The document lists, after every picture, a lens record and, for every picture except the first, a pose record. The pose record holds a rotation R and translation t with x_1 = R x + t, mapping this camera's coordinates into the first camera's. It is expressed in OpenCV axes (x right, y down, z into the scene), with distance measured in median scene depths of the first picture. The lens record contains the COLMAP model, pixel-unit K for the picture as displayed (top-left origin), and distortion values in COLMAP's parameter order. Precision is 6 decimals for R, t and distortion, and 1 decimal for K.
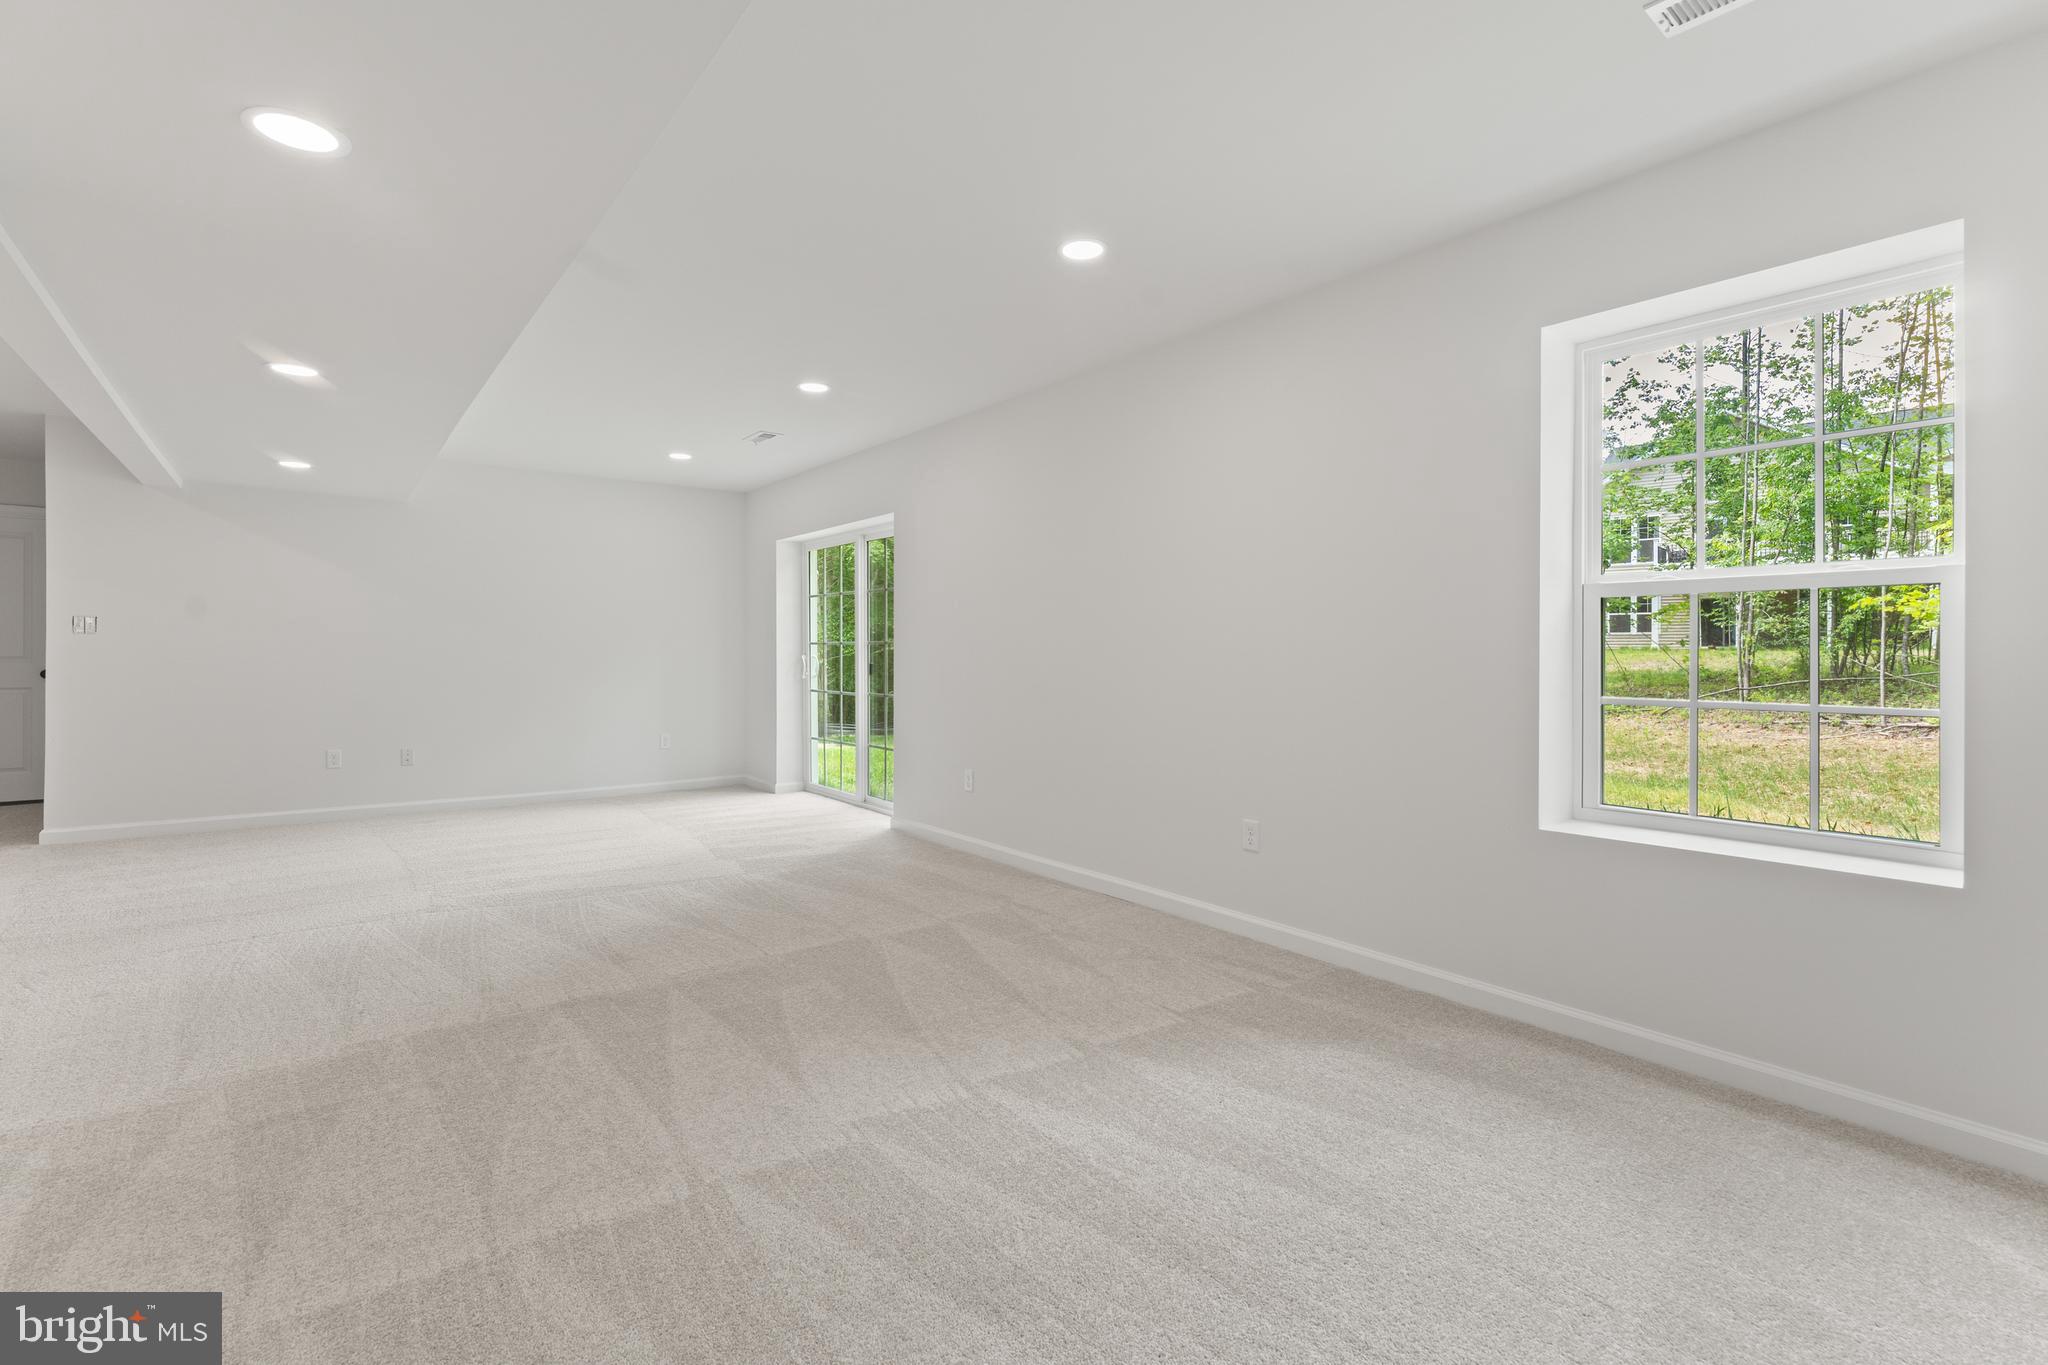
lens RADIAL K [[911.6, 0, 1018.0], [0, 911.6, 668.1], [0, 0, 1]] dist [0.001110, -0.000478]
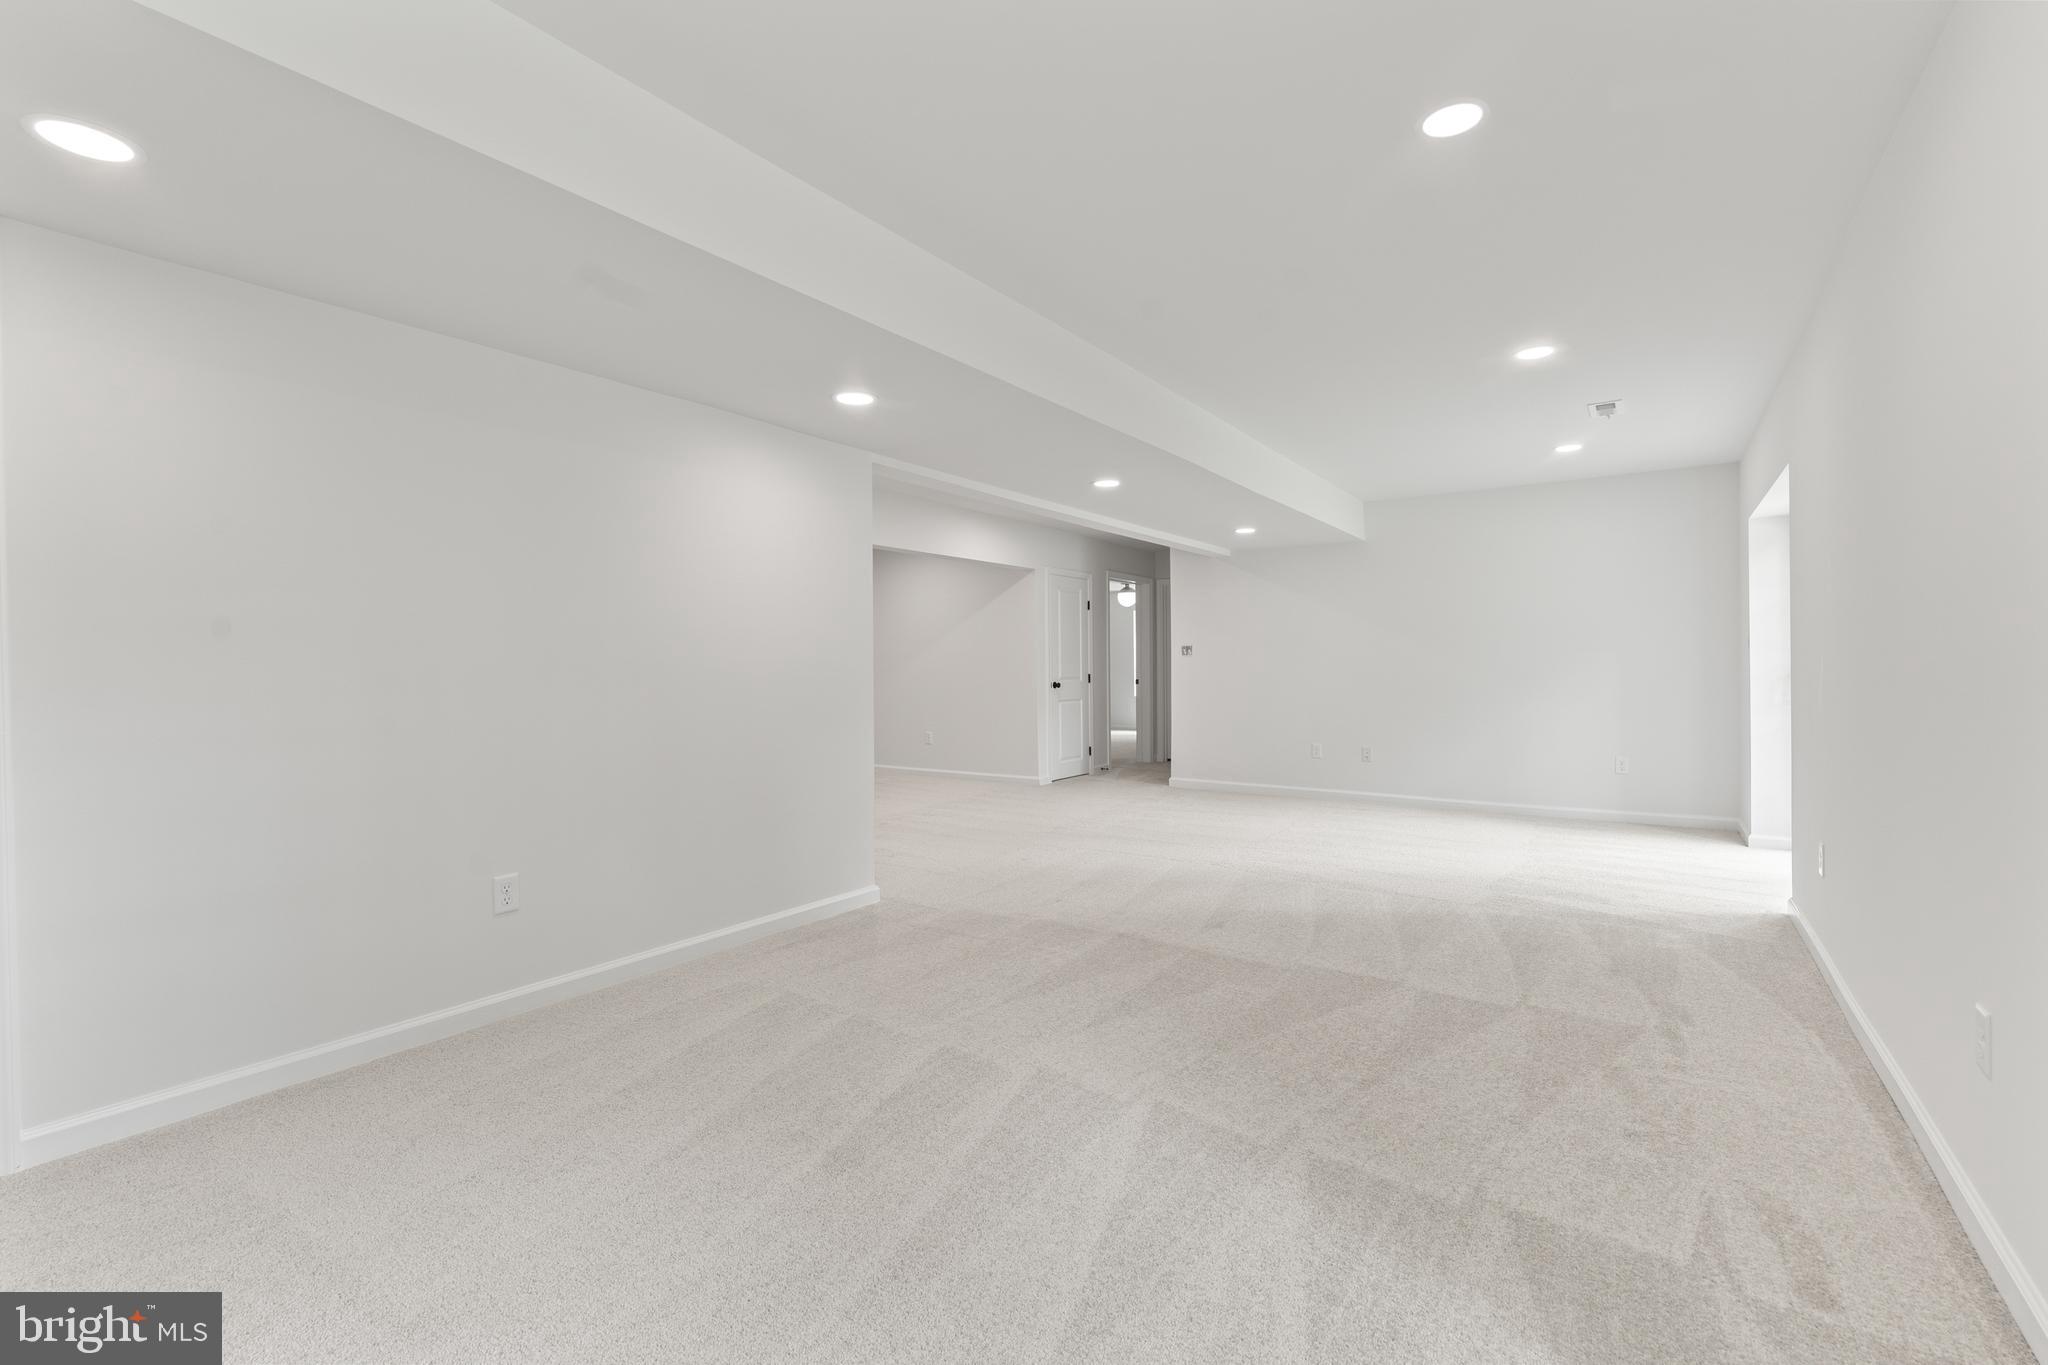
lens RADIAL K [[911.6, 0, 1024.8], [0, 911.6, 672.8], [0, 0, 1]] dist [0.001110, -0.000478]
pose [[0.306842, 0.001746, -0.951759, 0.610111], [-0.012790, 0.999916, -0.002289, -0.001111], [0.951675, 0.012875, 0.306838, 0.401808]]
